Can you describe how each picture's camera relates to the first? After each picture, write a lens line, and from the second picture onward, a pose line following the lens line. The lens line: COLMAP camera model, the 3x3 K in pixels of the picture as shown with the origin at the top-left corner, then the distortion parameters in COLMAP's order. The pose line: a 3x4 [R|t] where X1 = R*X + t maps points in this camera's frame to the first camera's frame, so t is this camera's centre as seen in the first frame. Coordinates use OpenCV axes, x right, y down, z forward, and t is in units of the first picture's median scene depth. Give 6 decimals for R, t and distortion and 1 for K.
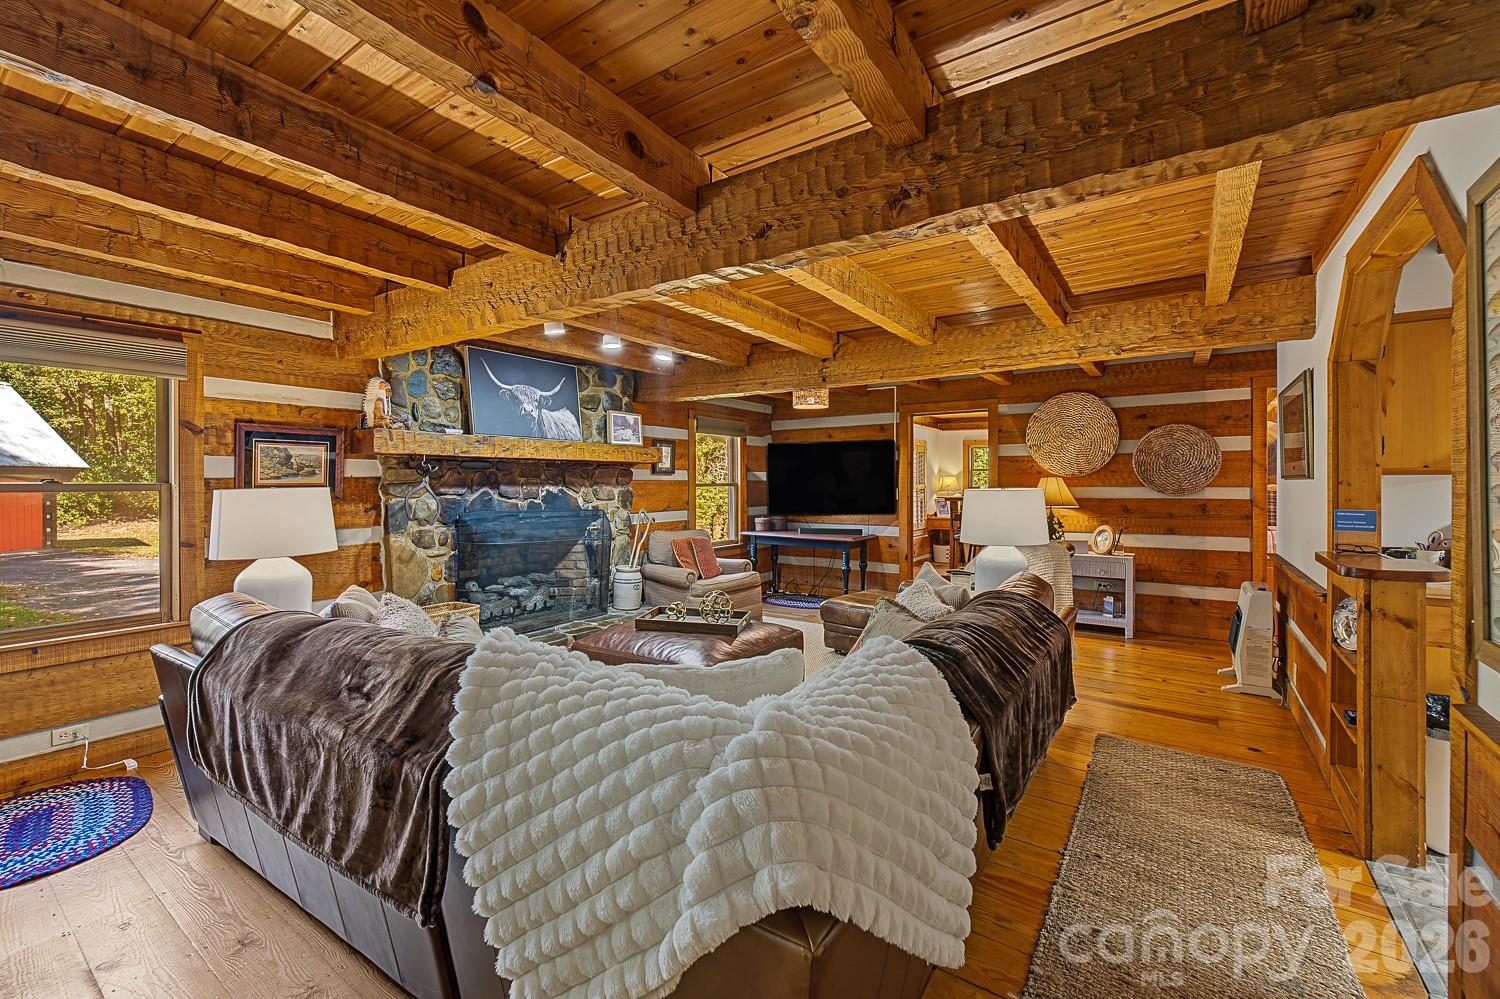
lens RADIAL K [[624.0, 0, 752.0], [0, 624.0, 491.3], [0, 0, 1]] dist [-0.001862, -0.000120]
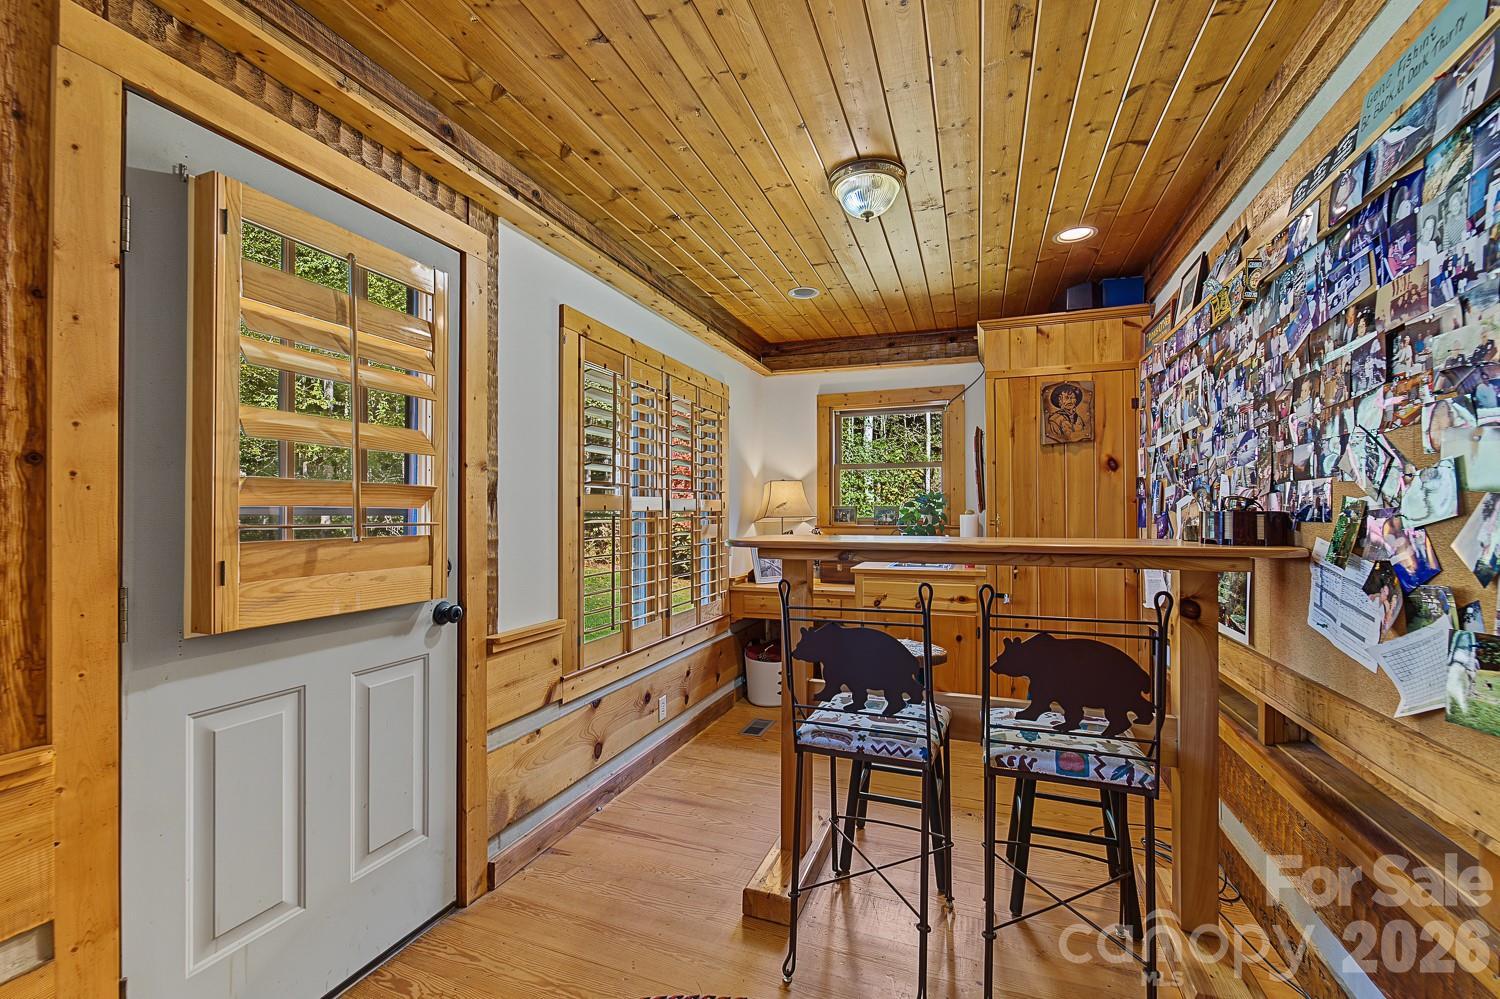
lens RADIAL K [[624.0, 0, 746.9], [0, 624.0, 505.4], [0, 0, 1]] dist [-0.001862, -0.000120]
pose [[0.970037, 0.003768, 0.242926, 0.197592], [-0.000662, 0.999917, -0.012868, -0.002224], [-0.242955, 0.012322, 0.969959, 0.626503]]
